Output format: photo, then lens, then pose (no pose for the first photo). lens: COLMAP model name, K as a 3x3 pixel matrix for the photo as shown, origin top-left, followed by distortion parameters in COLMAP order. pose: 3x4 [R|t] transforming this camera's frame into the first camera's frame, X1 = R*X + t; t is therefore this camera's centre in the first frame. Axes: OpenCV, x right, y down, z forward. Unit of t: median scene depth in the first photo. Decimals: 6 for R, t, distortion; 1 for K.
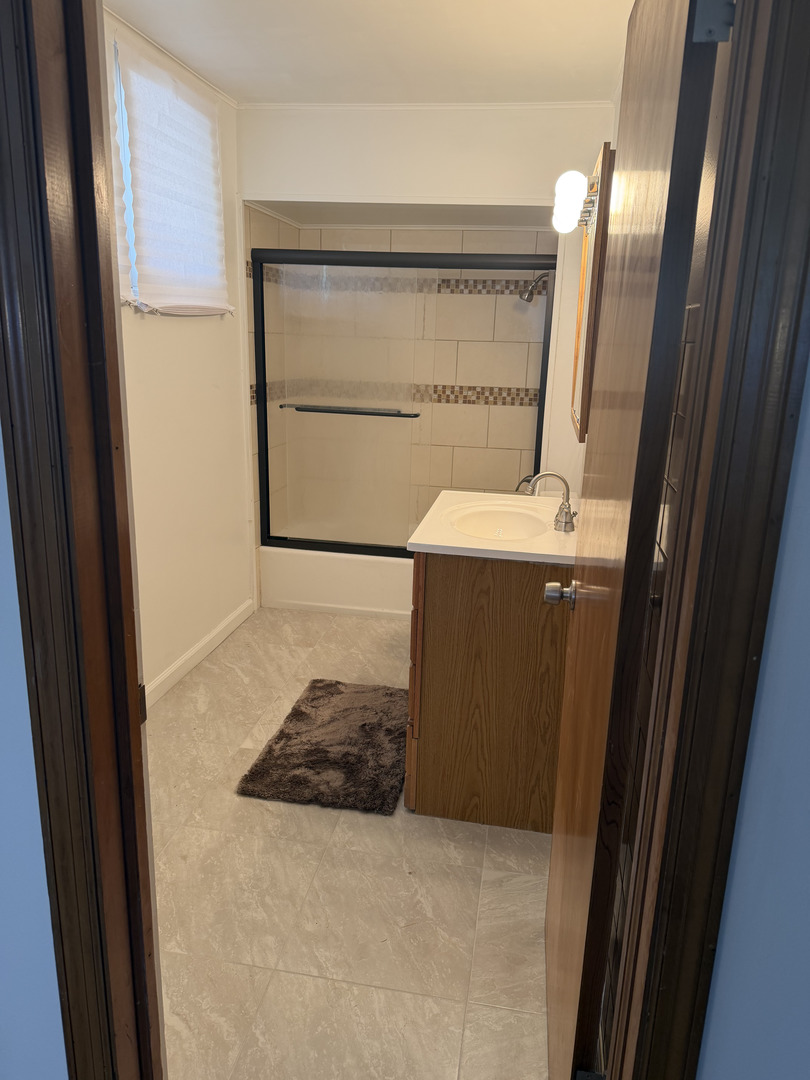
lens RADIAL K [[758.6, 0, 436.5], [0, 758.6, 544.1], [0, 0, 1]] dist [0.055871, -0.076201]
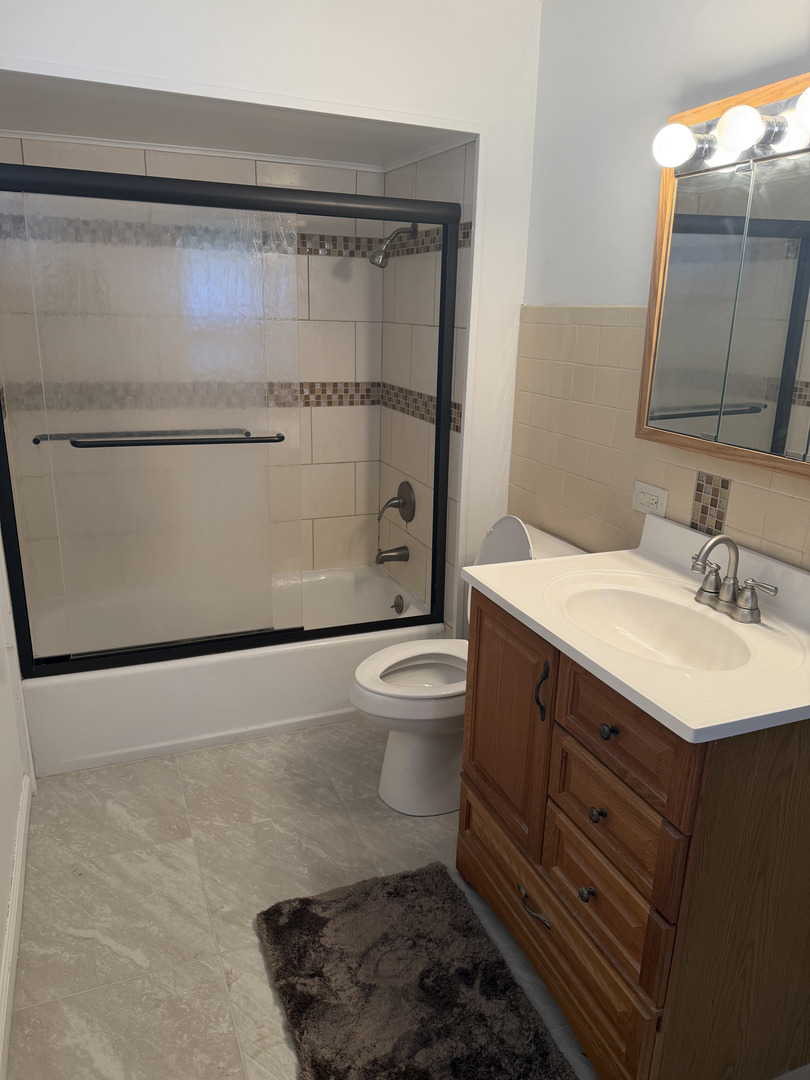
lens RADIAL K [[758.6, 0, 406.1], [0, 758.6, 531.5], [0, 0, 1]] dist [0.055871, -0.076201]
pose [[0.858322, -0.151785, 0.490147, -0.257291], [0.133691, 0.988406, 0.071969, -0.116576], [-0.495389, 0.003755, 0.868663, 0.352468]]
